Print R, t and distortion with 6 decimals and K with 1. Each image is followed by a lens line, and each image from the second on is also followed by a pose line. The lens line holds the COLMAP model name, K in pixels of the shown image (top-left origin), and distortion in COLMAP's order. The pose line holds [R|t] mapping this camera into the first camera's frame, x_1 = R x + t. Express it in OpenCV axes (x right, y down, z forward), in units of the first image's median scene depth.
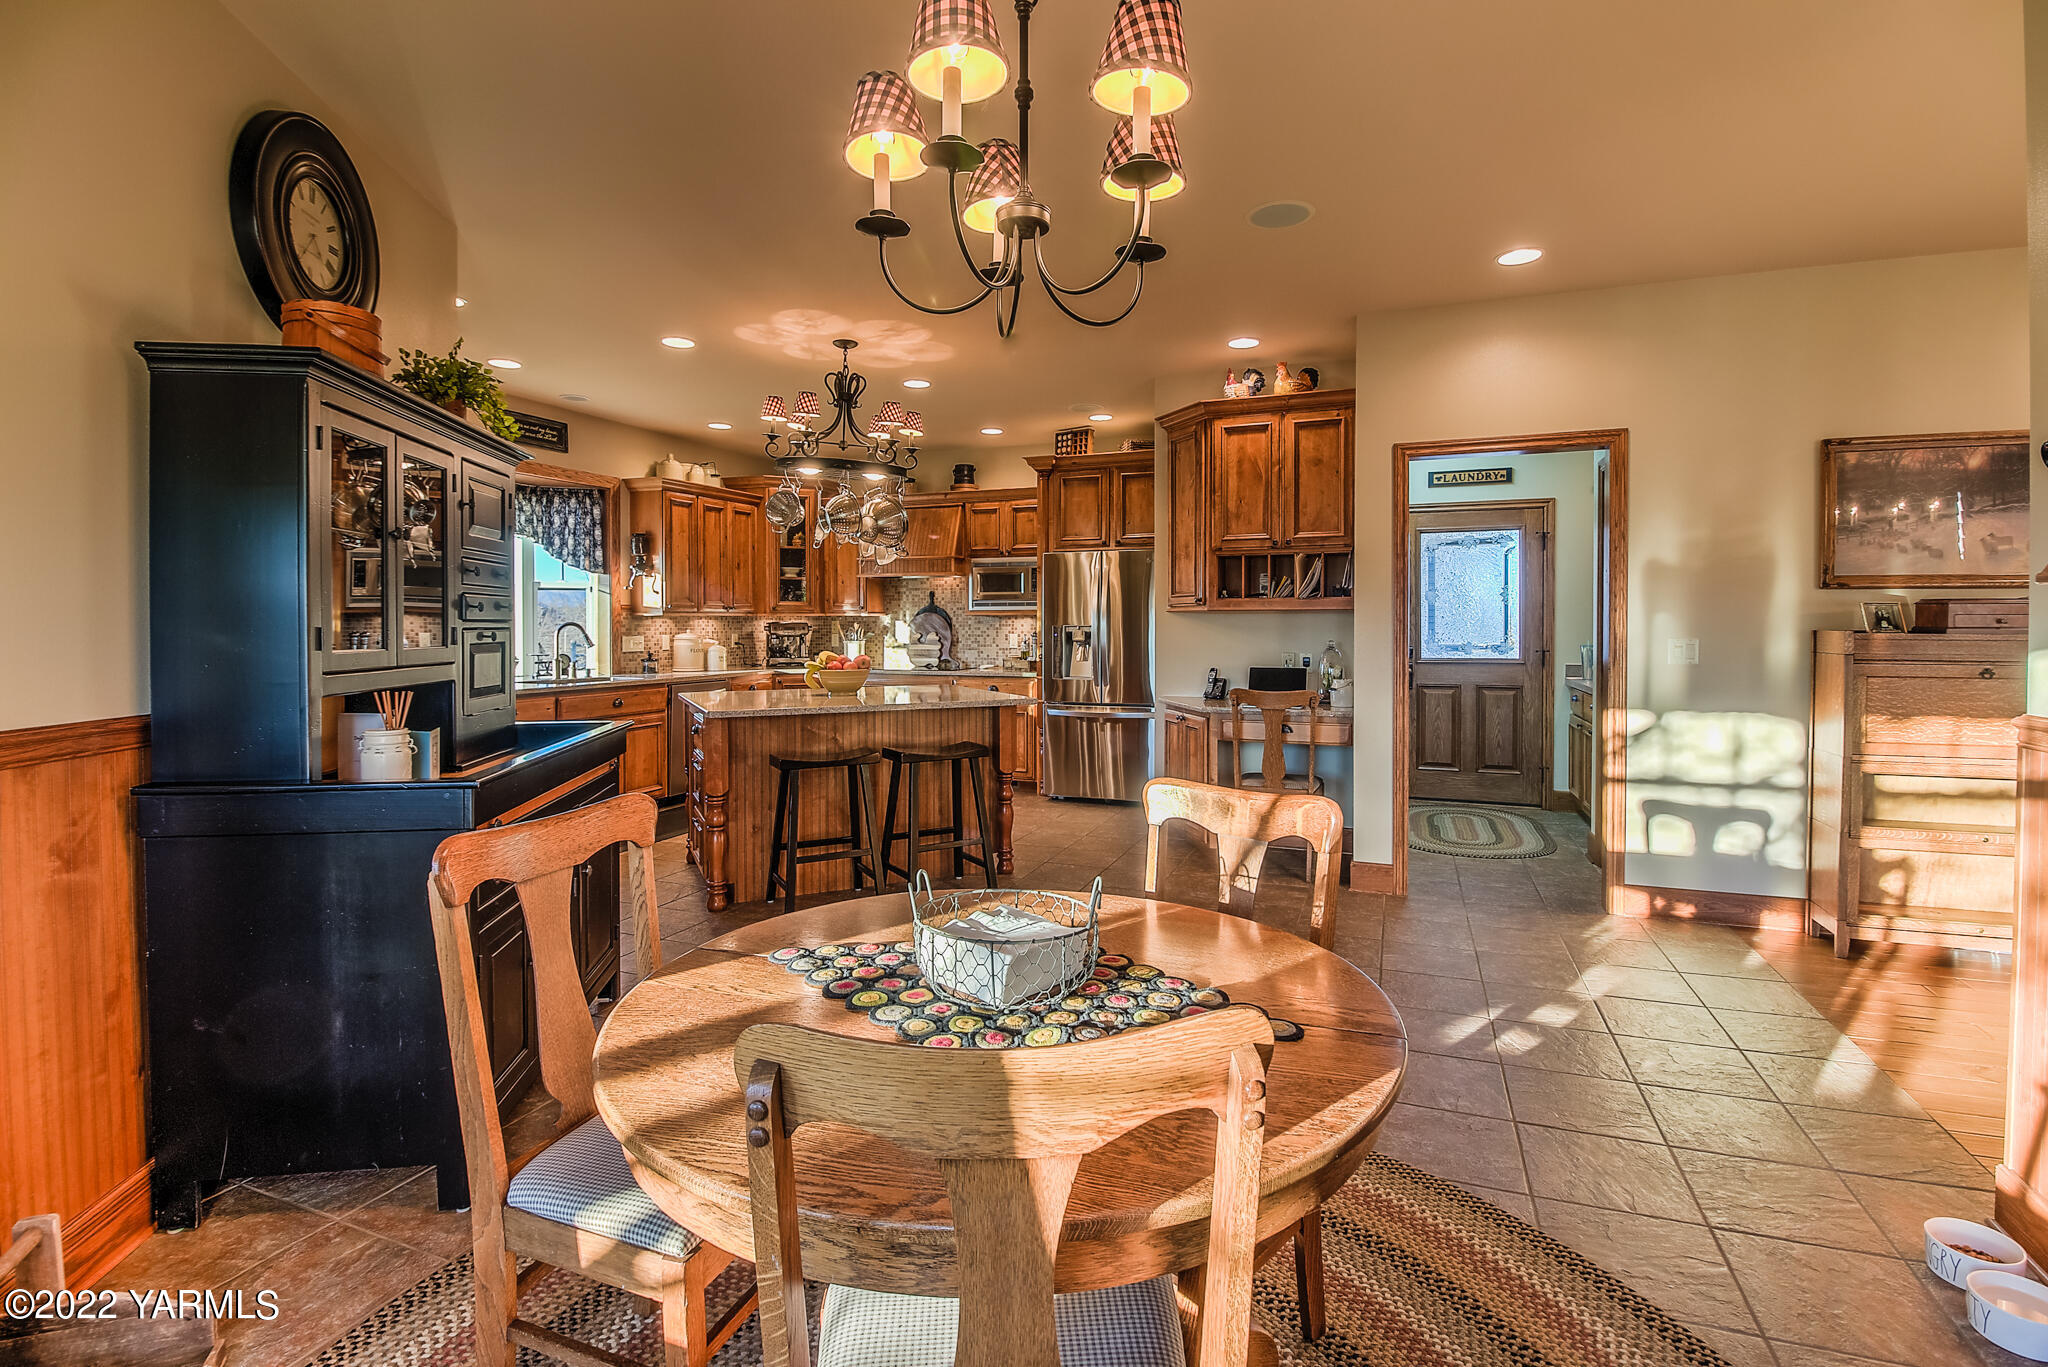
lens RADIAL K [[986.5, 0, 1024.5], [0, 986.5, 645.7], [0, 0, 1]] dist [-0.000259, -0.015310]
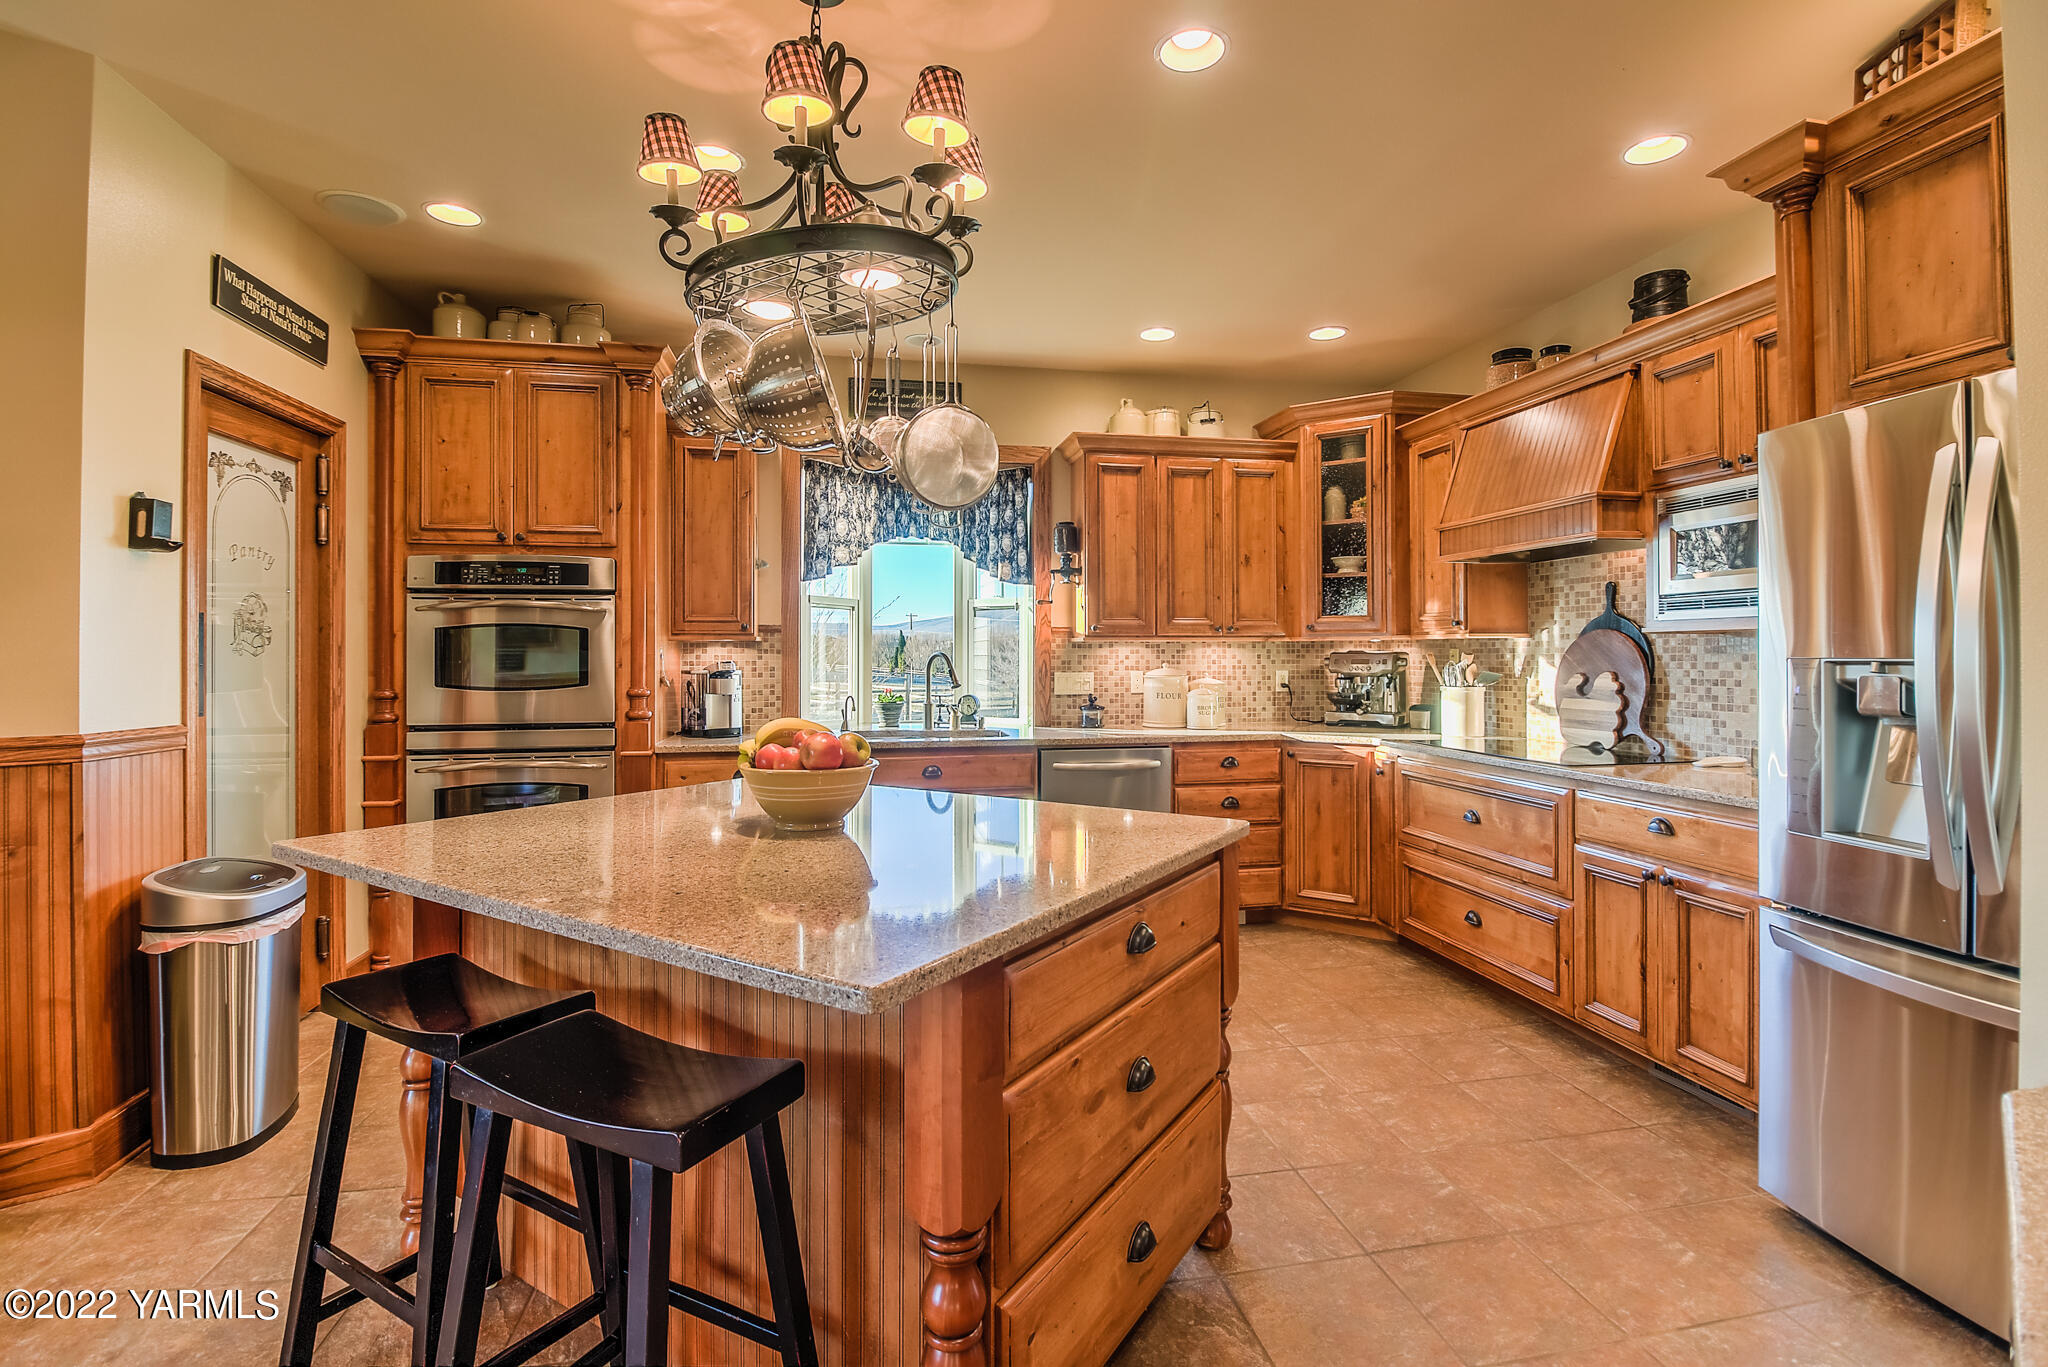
lens RADIAL K [[949.9, 0, 1020.5], [0, 949.9, 646.8], [0, 0, 1]] dist [-0.001807, -0.001296]
pose [[0.539289, -0.007004, -0.842092, 0.151125], [-0.017640, 0.999652, -0.019612, -0.014367], [0.841936, 0.025431, 0.538978, 0.639788]]
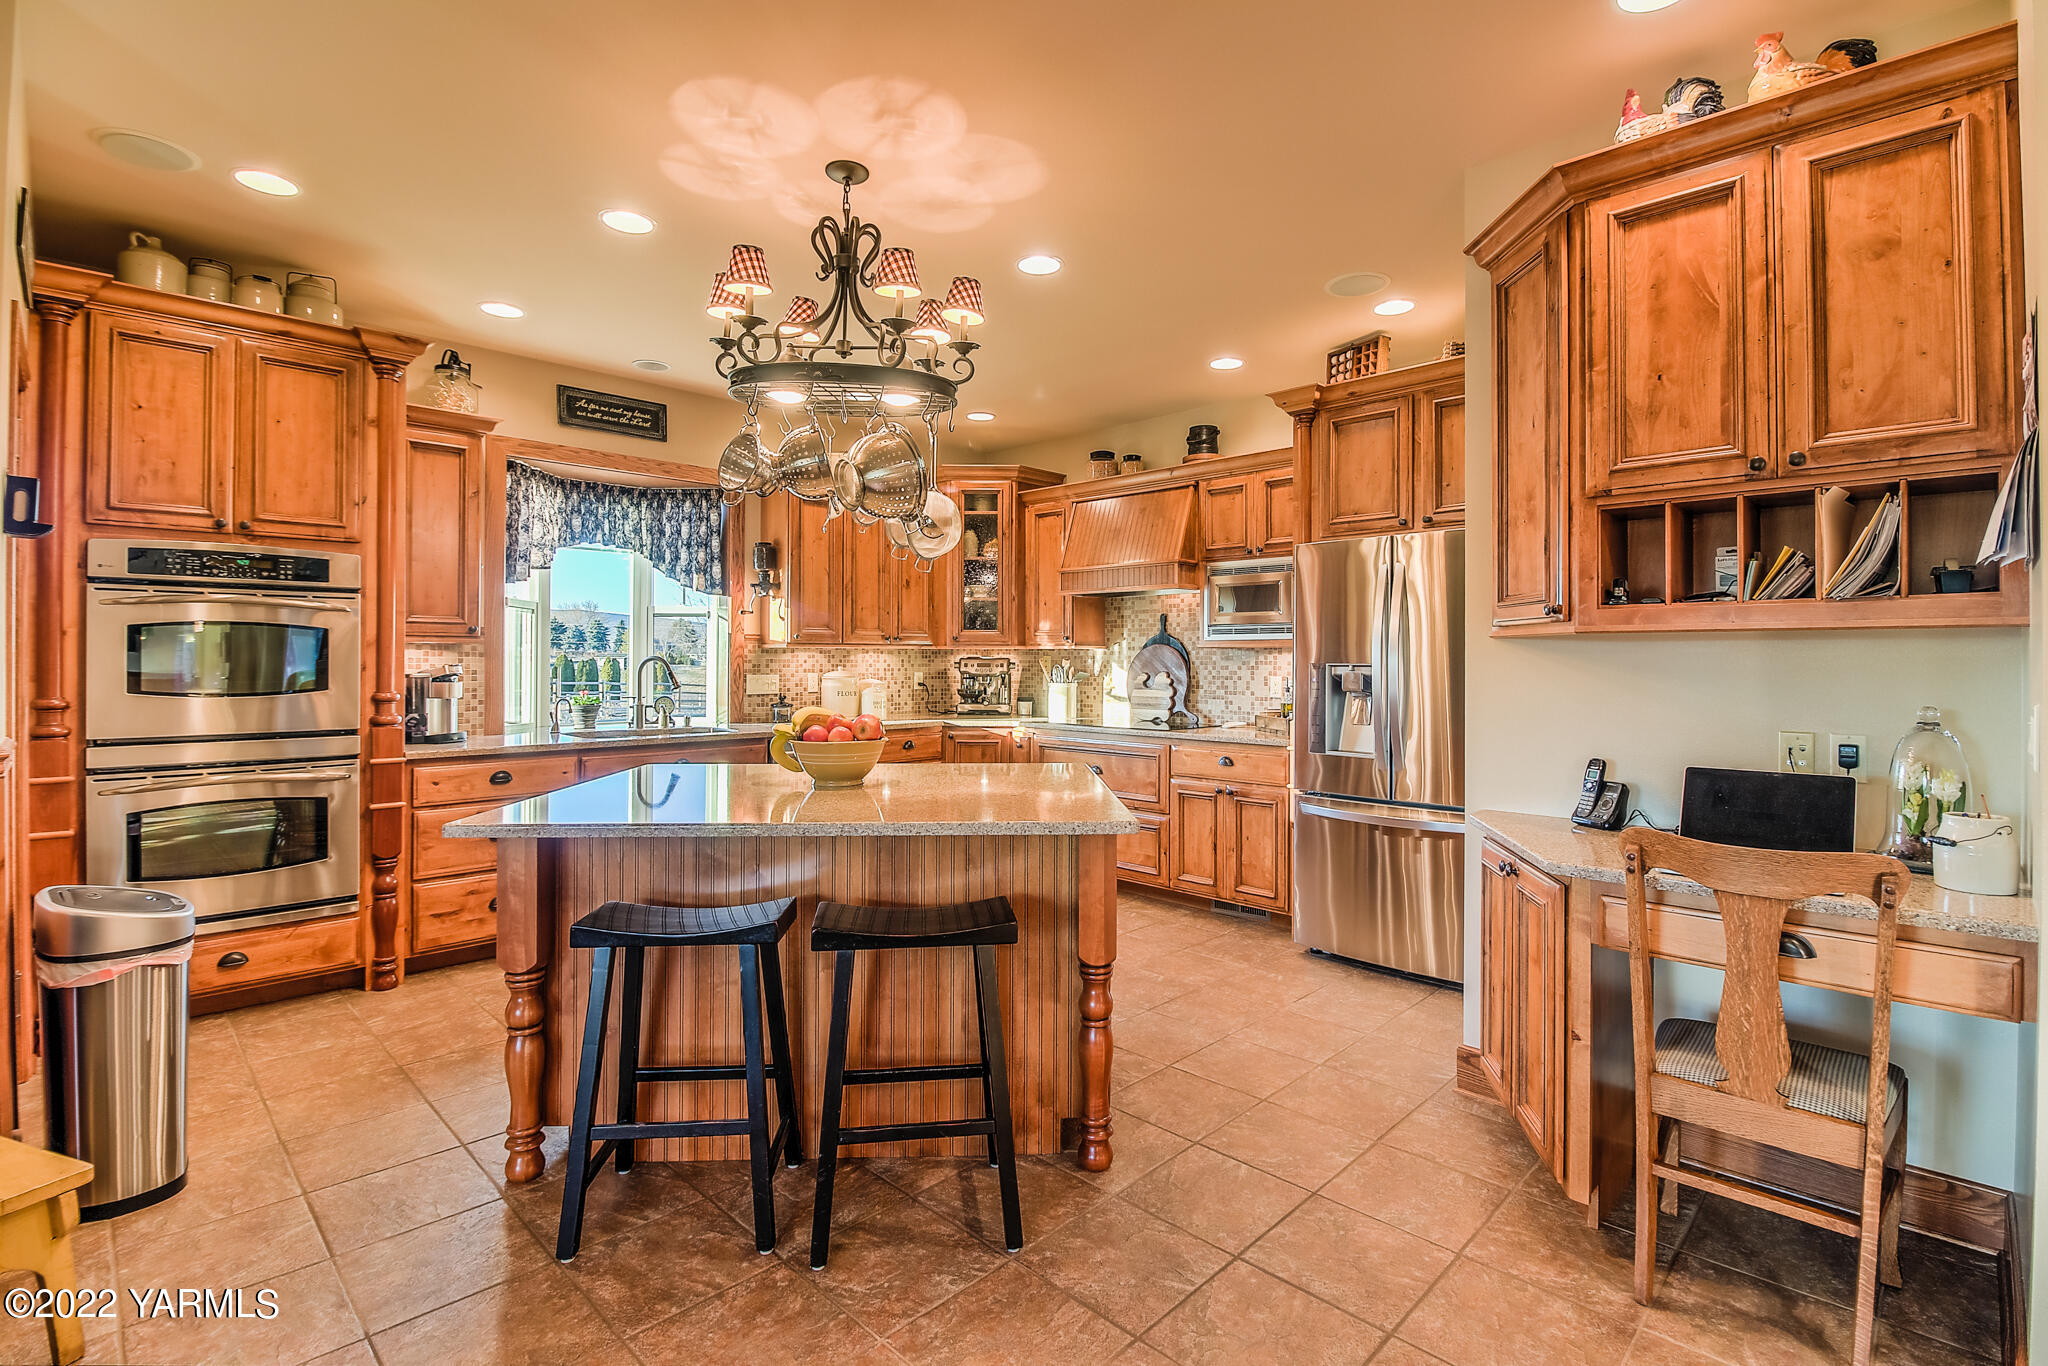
lens RADIAL K [[967.0, 0, 1020.9], [0, 967.0, 658.2], [0, 0, 1]] dist [0.001104, -0.013925]
pose [[0.919239, 0.003299, -0.393686, 0.099563], [-0.012712, 0.999692, -0.021303, -0.009140], [0.393495, 0.024587, 0.918998, 0.392280]]
